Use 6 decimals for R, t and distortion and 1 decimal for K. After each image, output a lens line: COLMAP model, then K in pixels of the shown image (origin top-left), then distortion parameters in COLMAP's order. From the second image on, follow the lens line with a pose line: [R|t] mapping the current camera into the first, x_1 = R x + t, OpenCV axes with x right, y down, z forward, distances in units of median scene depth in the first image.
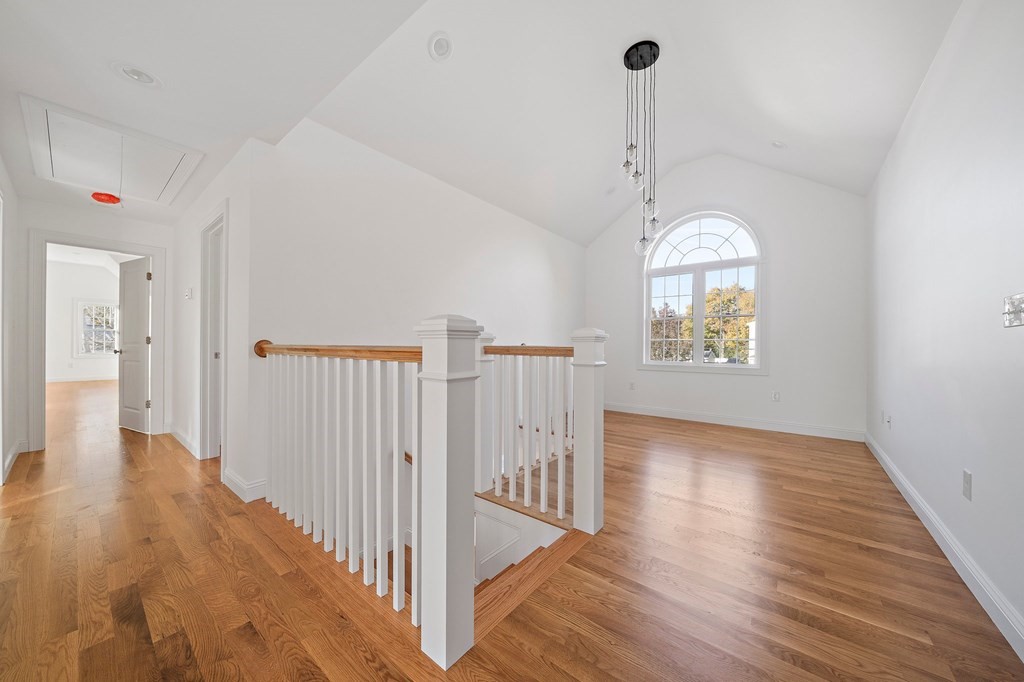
lens RADIAL K [[357.0, 0, 515.0], [0, 357.0, 344.1], [0, 0, 1]] dist [-0.008753, -0.000457]
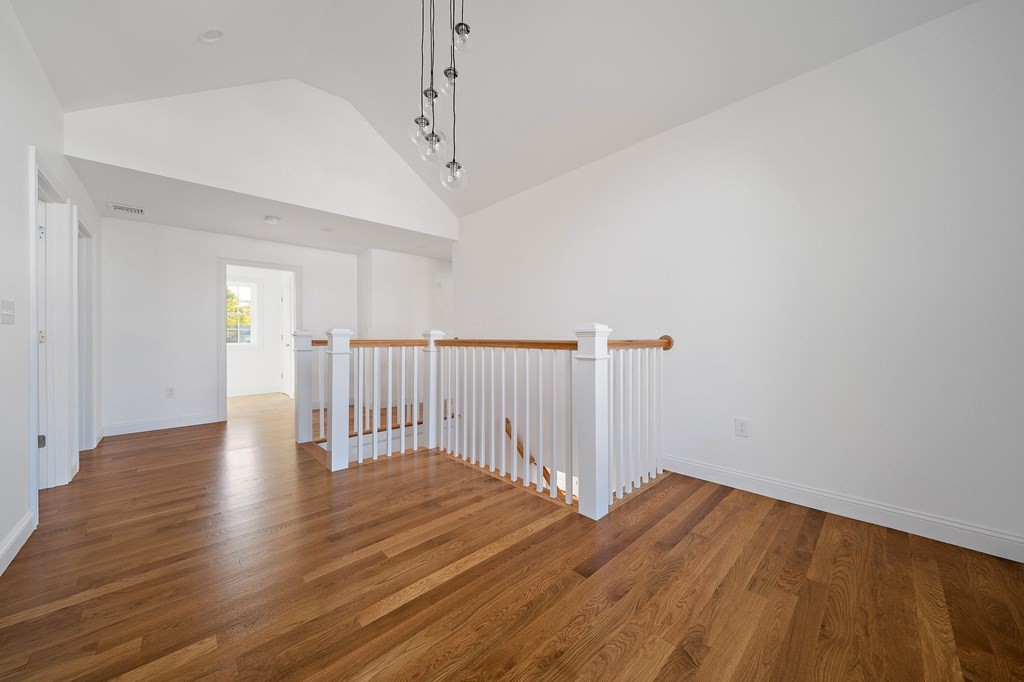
lens RADIAL K [[357.0, 0, 516.6], [0, 357.0, 338.0], [0, 0, 1]] dist [-0.008753, -0.000457]
pose [[-0.137253, 0.000315, -0.990536, 1.524066], [0.000493, 1.000000, 0.000249, -0.000052], [0.990536, -0.000454, -0.137253, 1.910848]]
